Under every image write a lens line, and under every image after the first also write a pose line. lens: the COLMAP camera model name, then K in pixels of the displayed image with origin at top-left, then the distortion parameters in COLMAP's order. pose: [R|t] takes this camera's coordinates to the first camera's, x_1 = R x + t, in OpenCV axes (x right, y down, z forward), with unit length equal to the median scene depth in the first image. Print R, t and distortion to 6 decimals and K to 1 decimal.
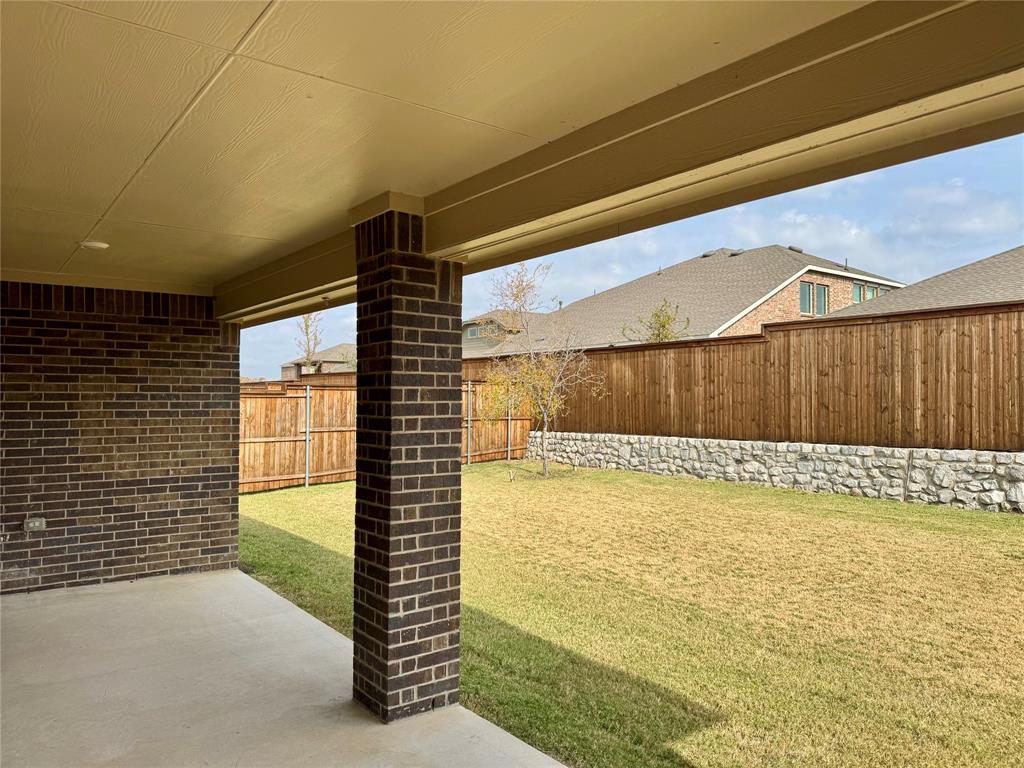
lens RADIAL K [[720.8, 0, 520.2], [0, 720.8, 384.7], [0, 0, 1]] dist [0.121135, -0.174243]
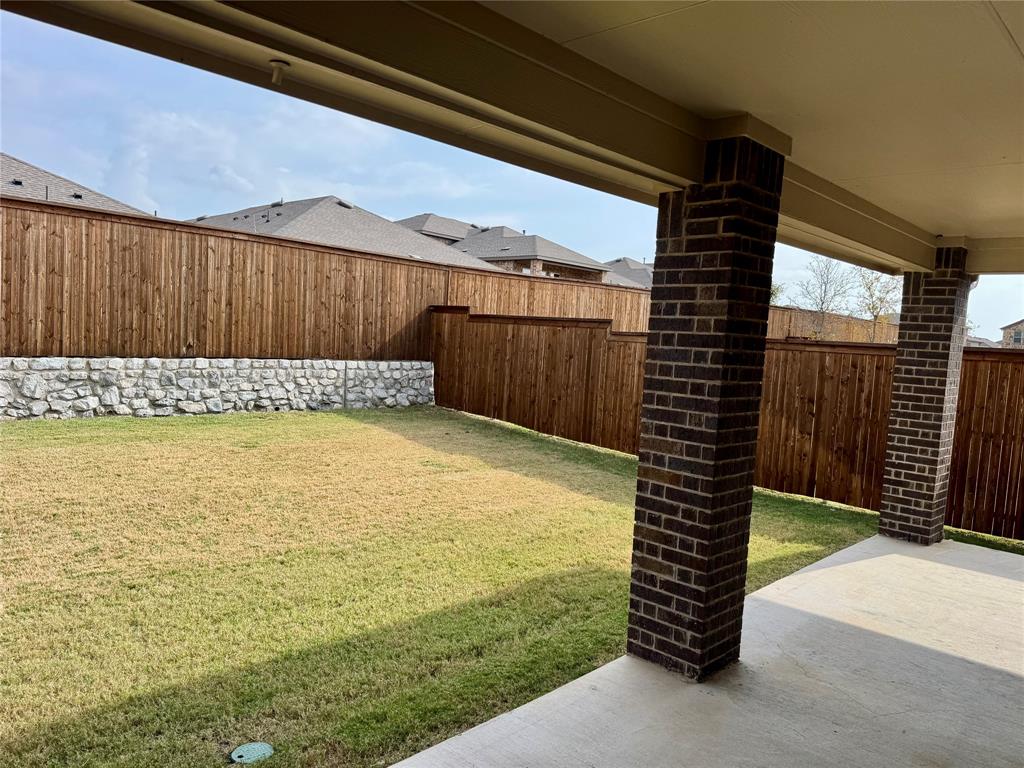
lens RADIAL K [[720.8, 0, 520.2], [0, 720.8, 384.7], [0, 0, 1]] dist [0.121135, -0.174243]
pose [[-0.159364, -0.081029, 0.983889, -0.431135], [-0.083065, 0.994192, 0.068423, 0.009094], [-0.983719, -0.070822, -0.165169, 0.569974]]
